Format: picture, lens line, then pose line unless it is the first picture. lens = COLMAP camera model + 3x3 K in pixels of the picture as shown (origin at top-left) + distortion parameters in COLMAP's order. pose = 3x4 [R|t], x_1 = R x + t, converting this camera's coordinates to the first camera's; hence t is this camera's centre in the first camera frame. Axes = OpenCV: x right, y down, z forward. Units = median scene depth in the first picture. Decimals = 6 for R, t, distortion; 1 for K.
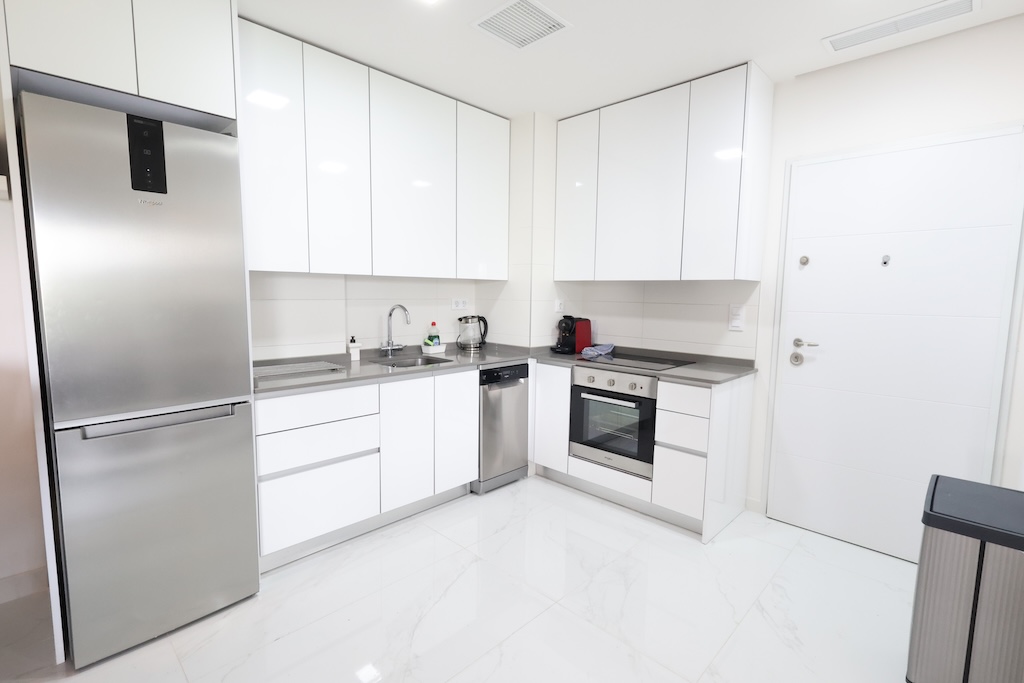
lens RADIAL K [[475.5, 0, 511.9], [0, 475.5, 341.6], [0, 0, 1]] dist [-0.001479, 0.001849]
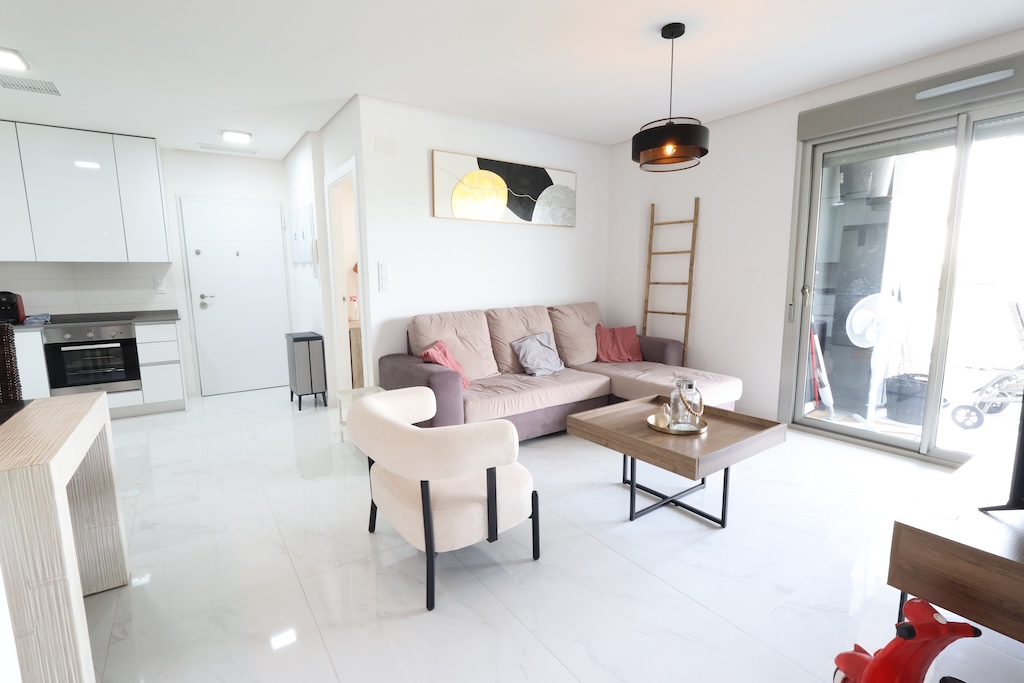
lens RADIAL K [[475.5, 0, 508.2], [0, 475.5, 345.4], [0, 0, 1]] dist [-0.001479, 0.001849]
pose [[0.199170, -0.154464, 0.967715, -0.899294], [0.115926, 0.984279, 0.133248, 0.074412], [-0.973084, 0.085644, 0.213945, -0.493085]]
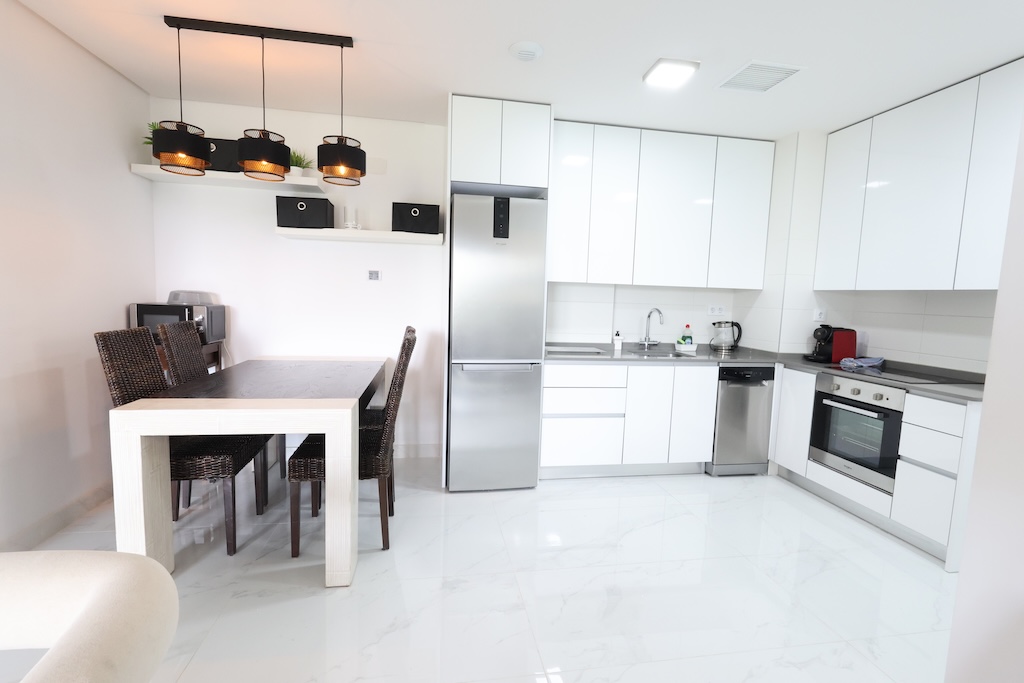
lens RADIAL K [[475.5, 0, 511.3], [0, 475.5, 342.3], [0, 0, 1]] dist [-0.001479, 0.001849]
pose [[0.810093, 0.069956, -0.582113, 0.193671], [-0.081728, 0.996636, 0.006036, 0.035614], [0.580577, 0.042686, 0.813085, -0.236936]]
